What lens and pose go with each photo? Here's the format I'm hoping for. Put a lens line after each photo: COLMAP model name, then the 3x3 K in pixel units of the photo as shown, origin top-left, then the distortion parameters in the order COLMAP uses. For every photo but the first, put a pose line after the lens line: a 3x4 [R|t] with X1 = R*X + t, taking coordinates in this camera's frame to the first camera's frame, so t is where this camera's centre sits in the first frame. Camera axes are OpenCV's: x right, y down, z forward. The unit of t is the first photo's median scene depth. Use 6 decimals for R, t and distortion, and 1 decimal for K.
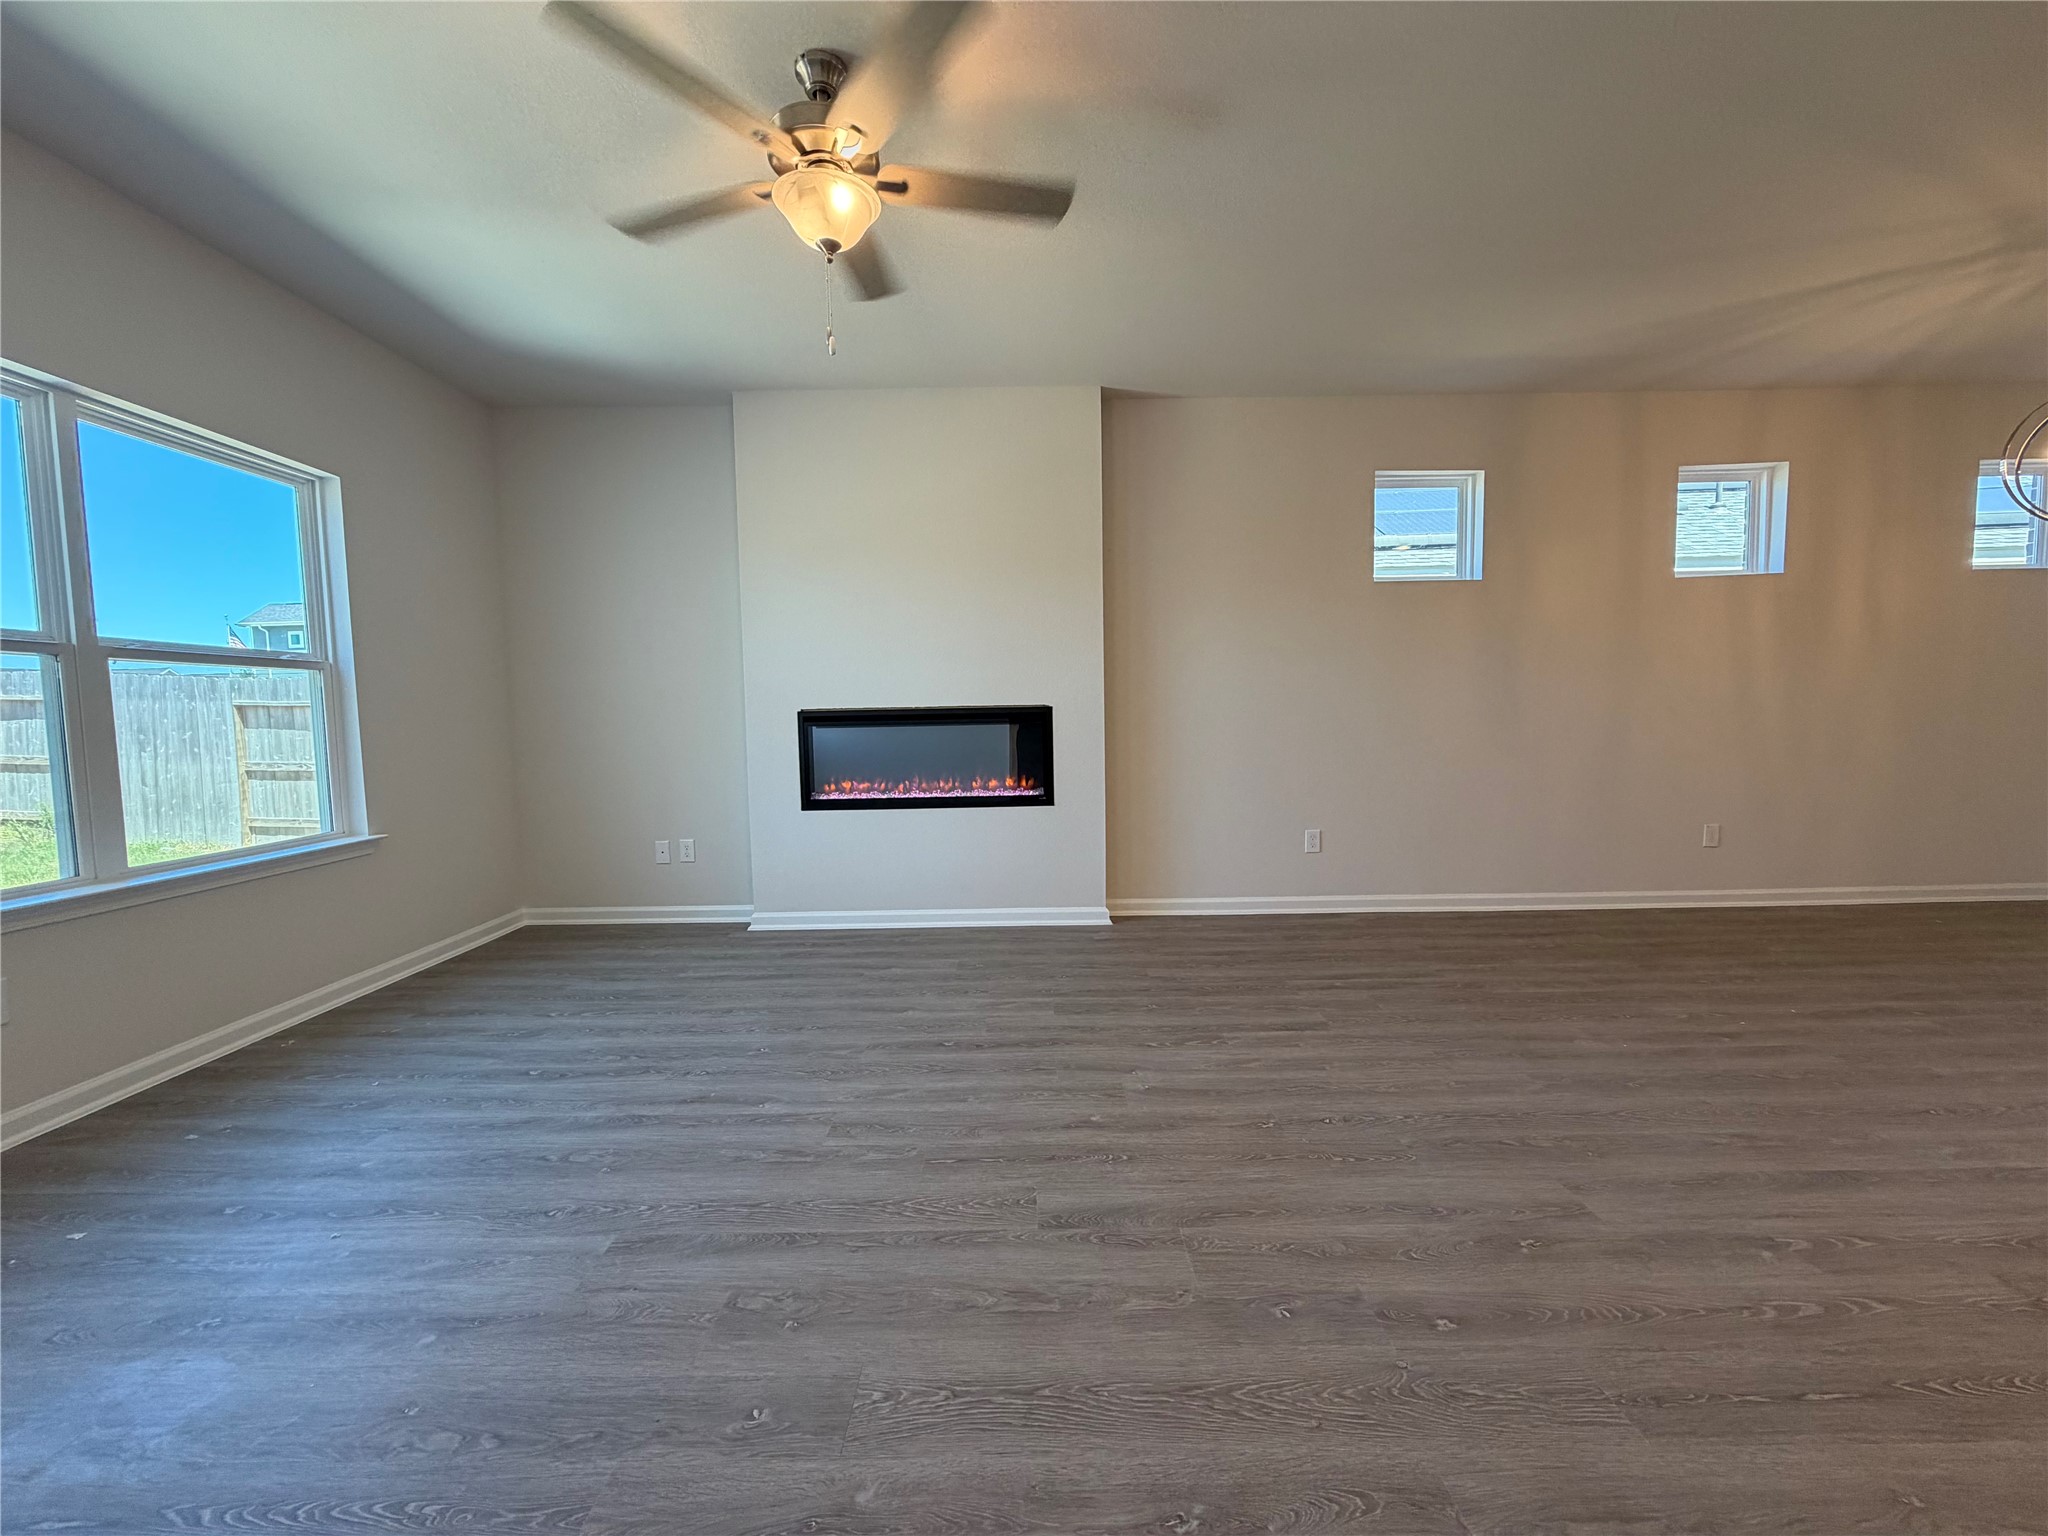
lens RADIAL K [[816.6, 0, 1015.1], [0, 816.6, 767.6], [0, 0, 1]] dist [-0.000936, -0.000106]
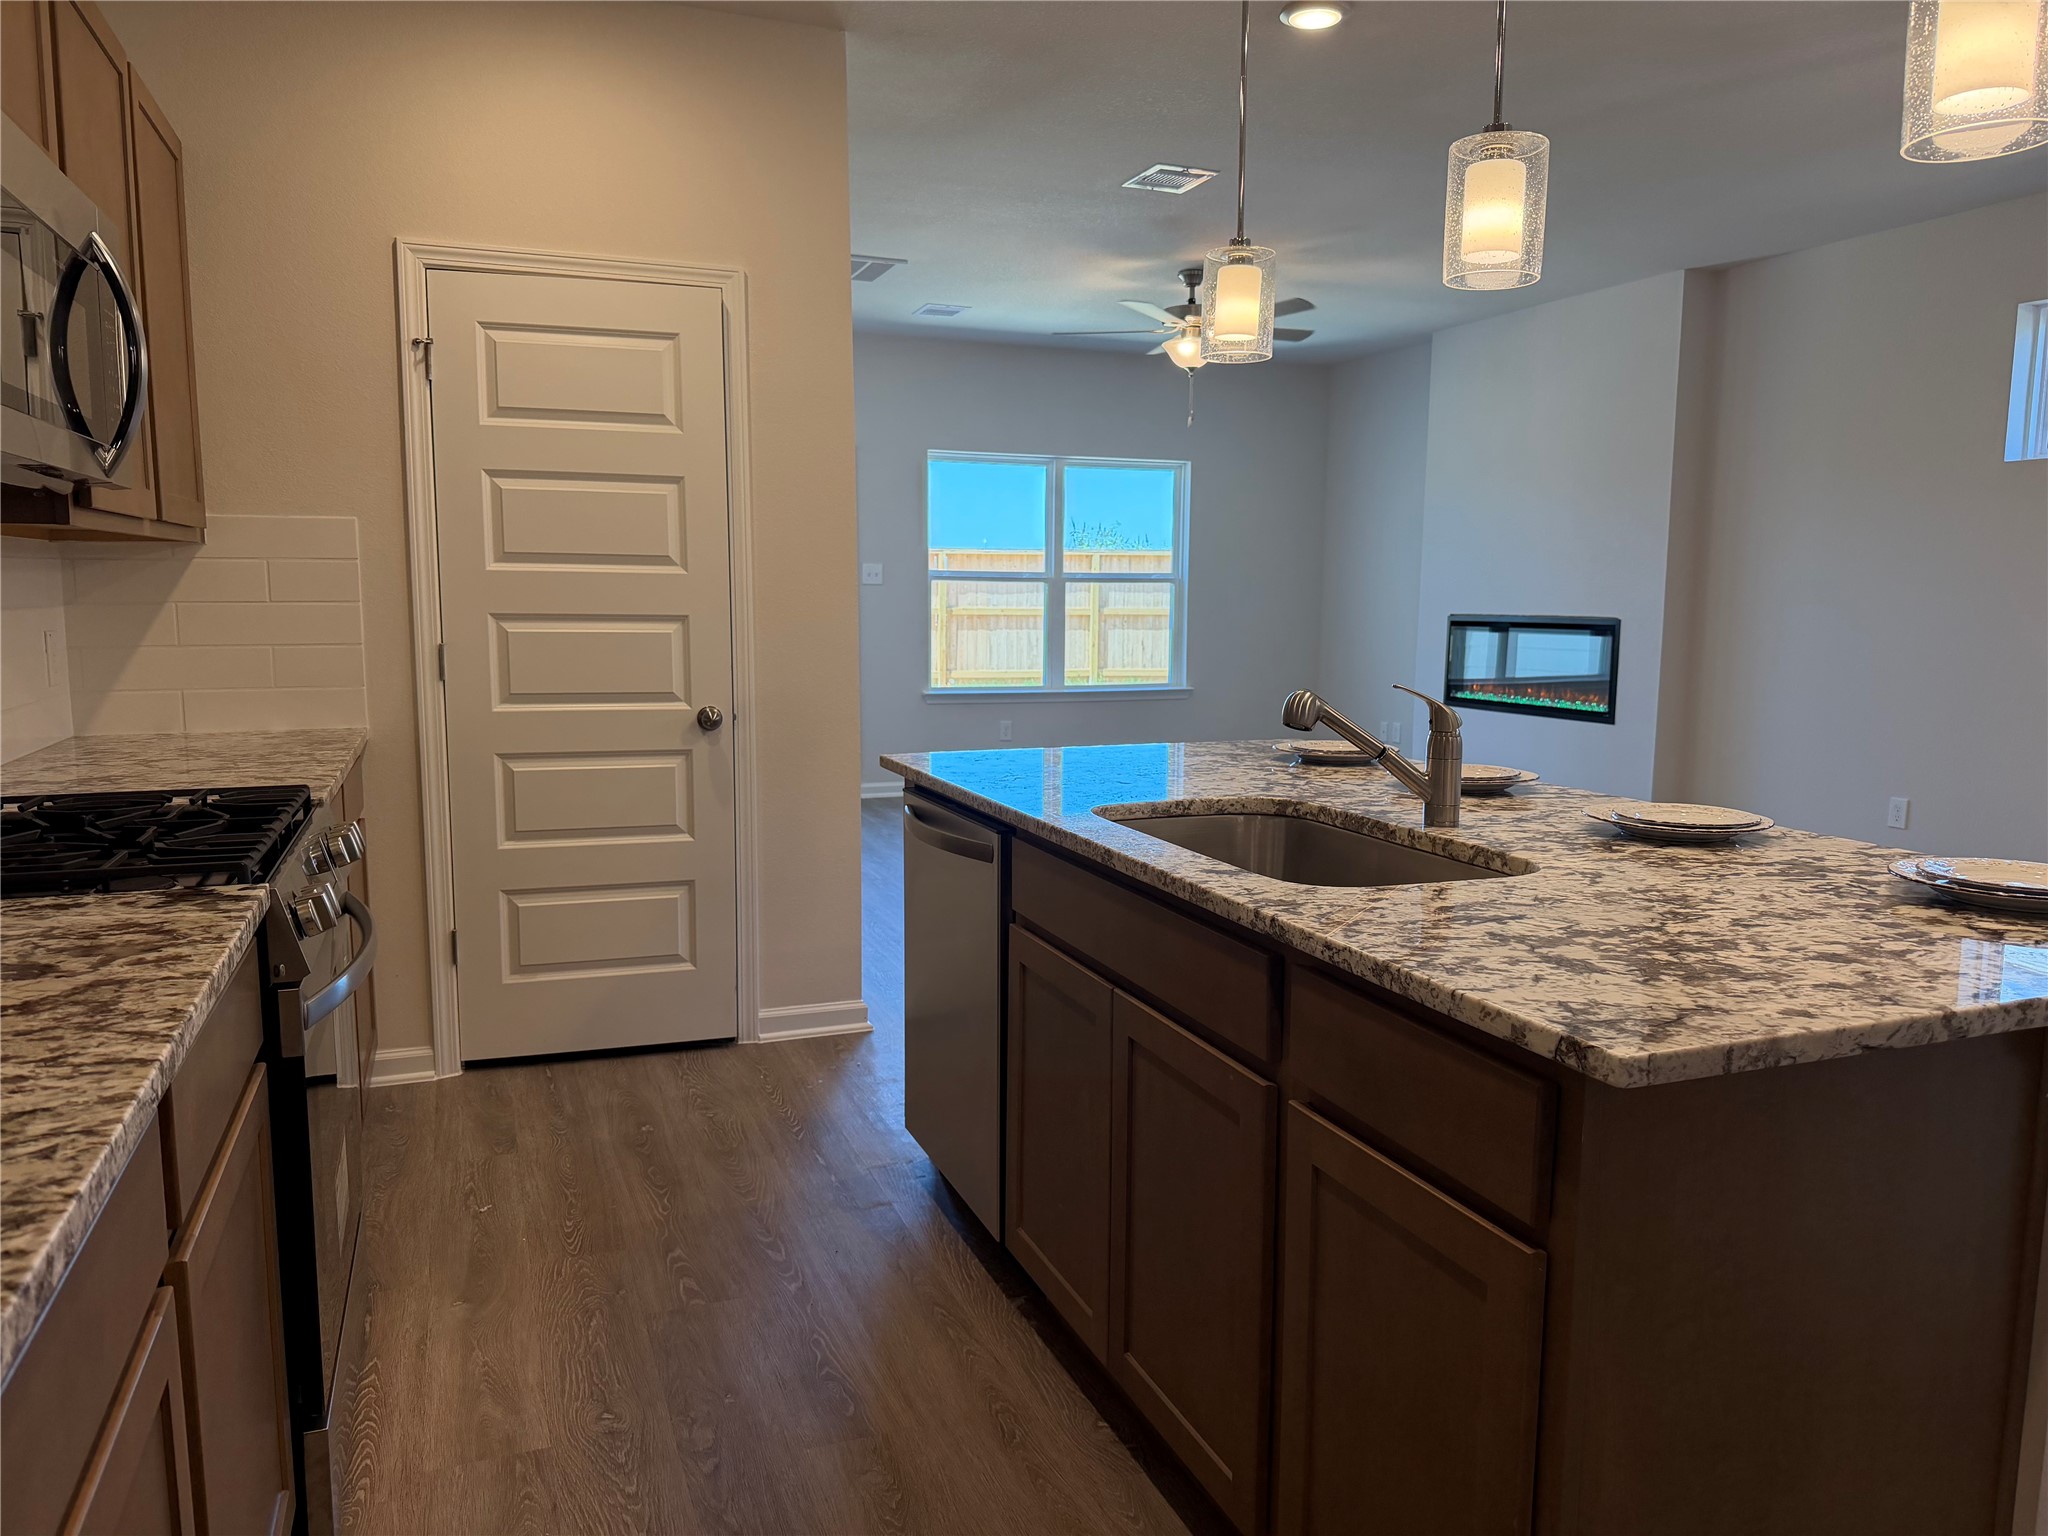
lens RADIAL K [[1445.2, 0, 1024.0], [0, 1445.2, 768.0], [0, 0, 1]] dist [0.051030, -0.073629]
pose [[0.358519, 0.133824, -0.923881, 1.750958], [-0.073737, 0.990639, 0.114880, -0.061168], [0.930606, 0.026937, 0.365031, -0.325517]]
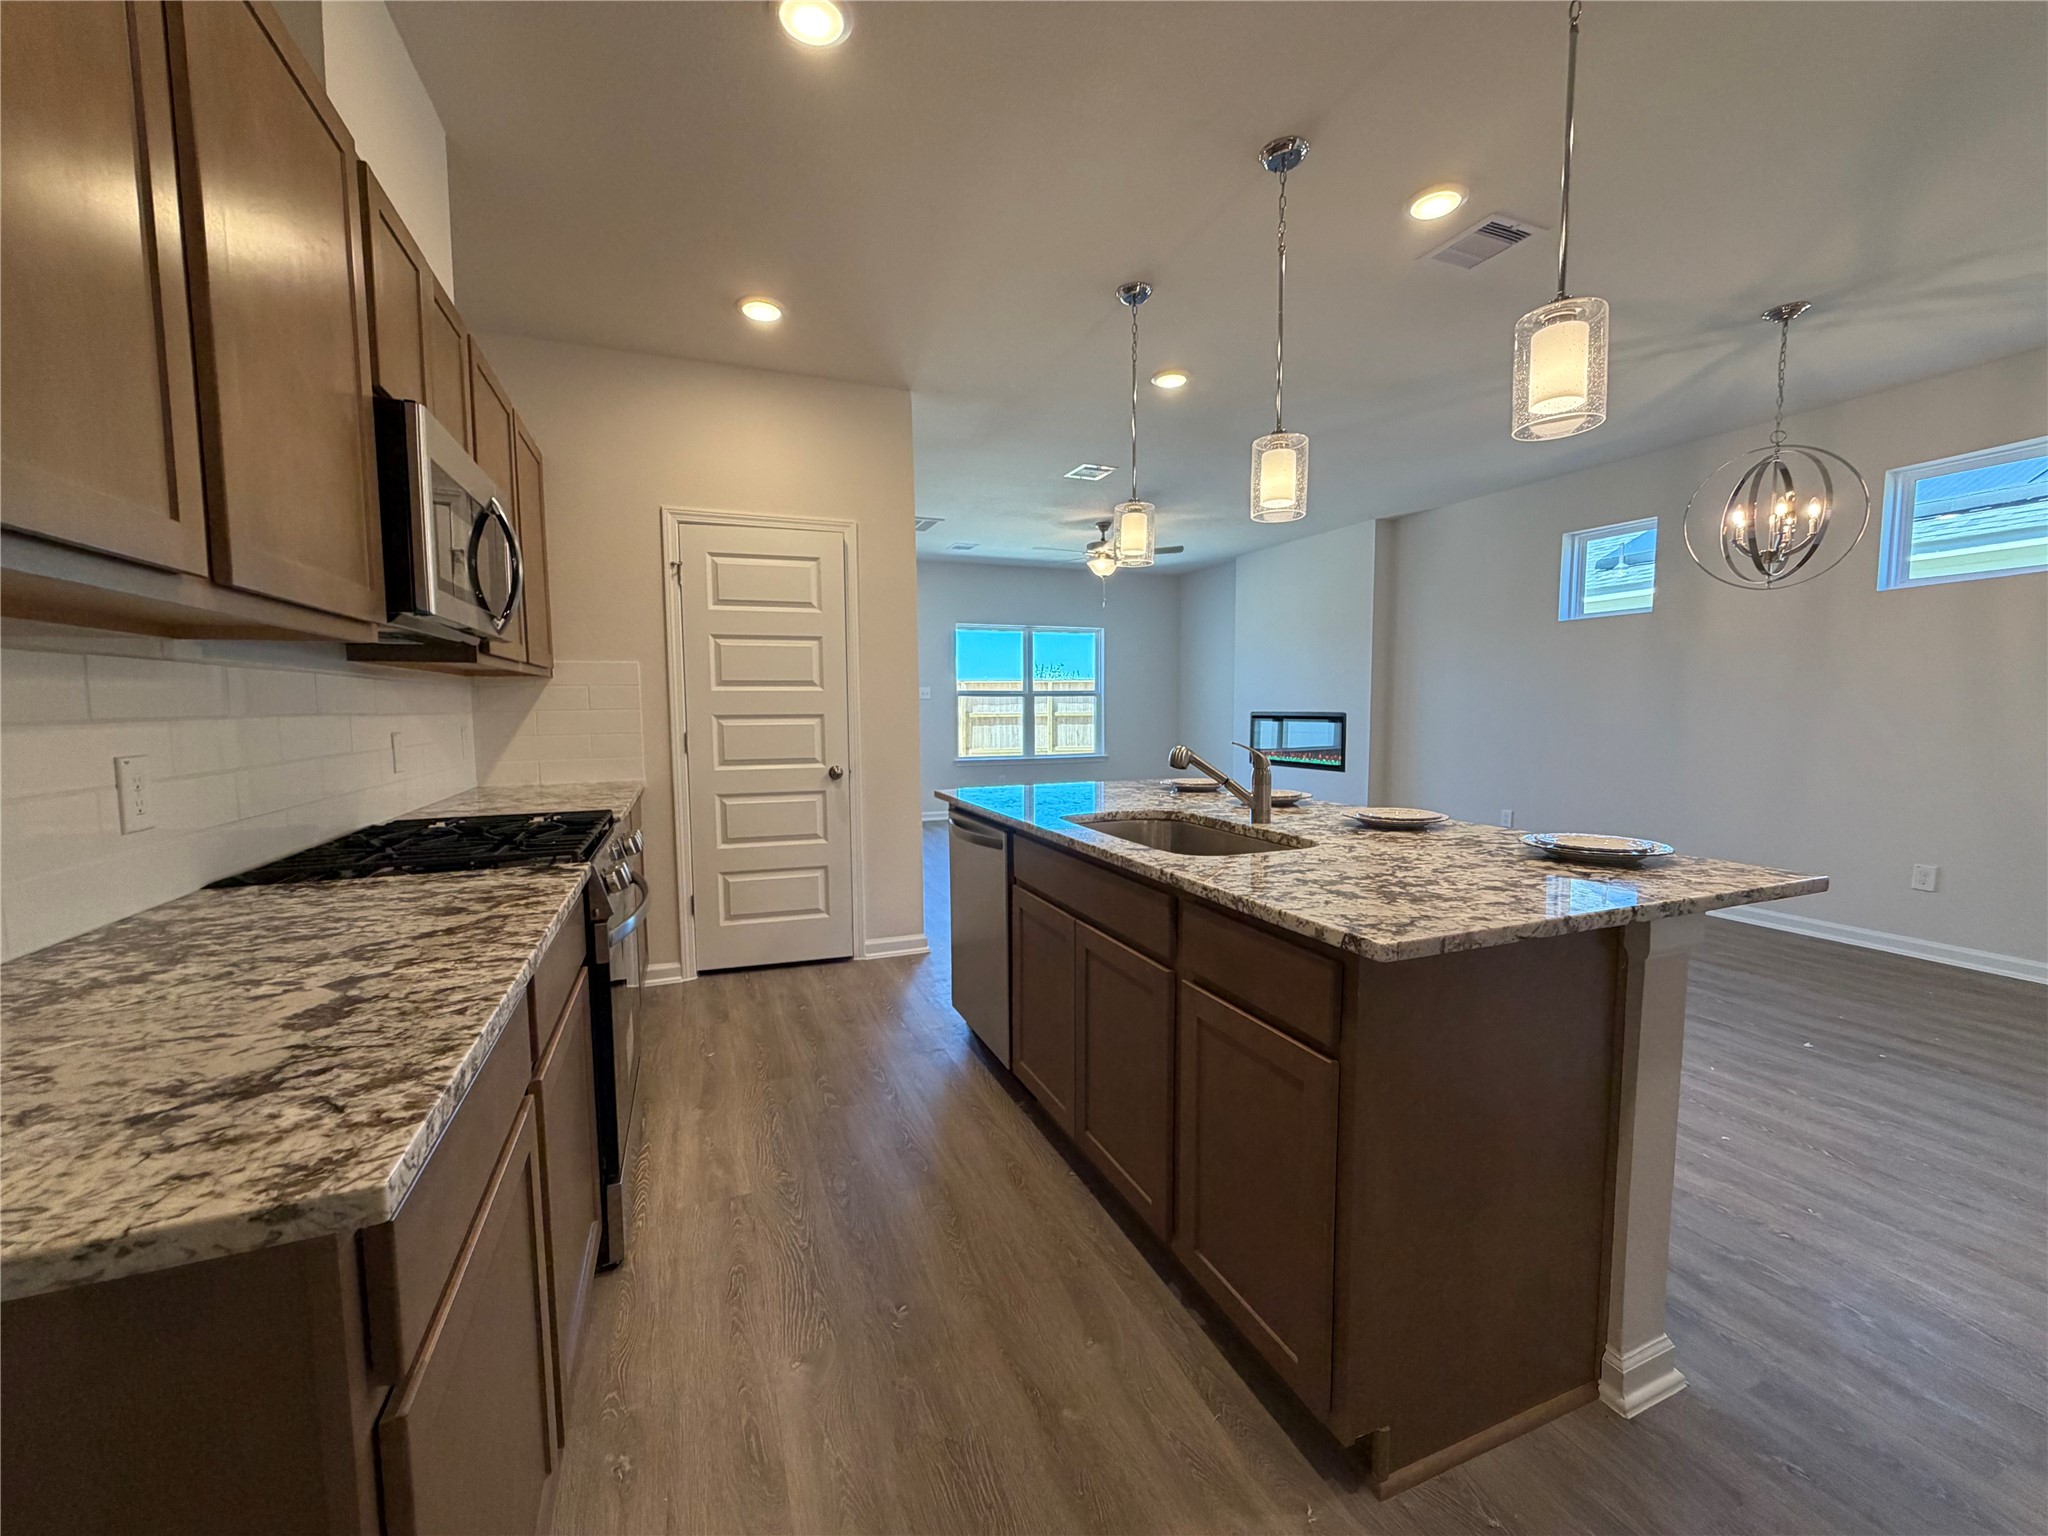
lens RADIAL K [[816.6, 0, 1015.1], [0, 816.6, 767.6], [0, 0, 1]] dist [-0.000936, -0.000106]
pose [[0.366170, 0.086089, -0.926557, 1.738693], [-0.060183, 0.995818, 0.068740, -0.049230], [0.928600, 0.030593, 0.369819, -0.329985]]
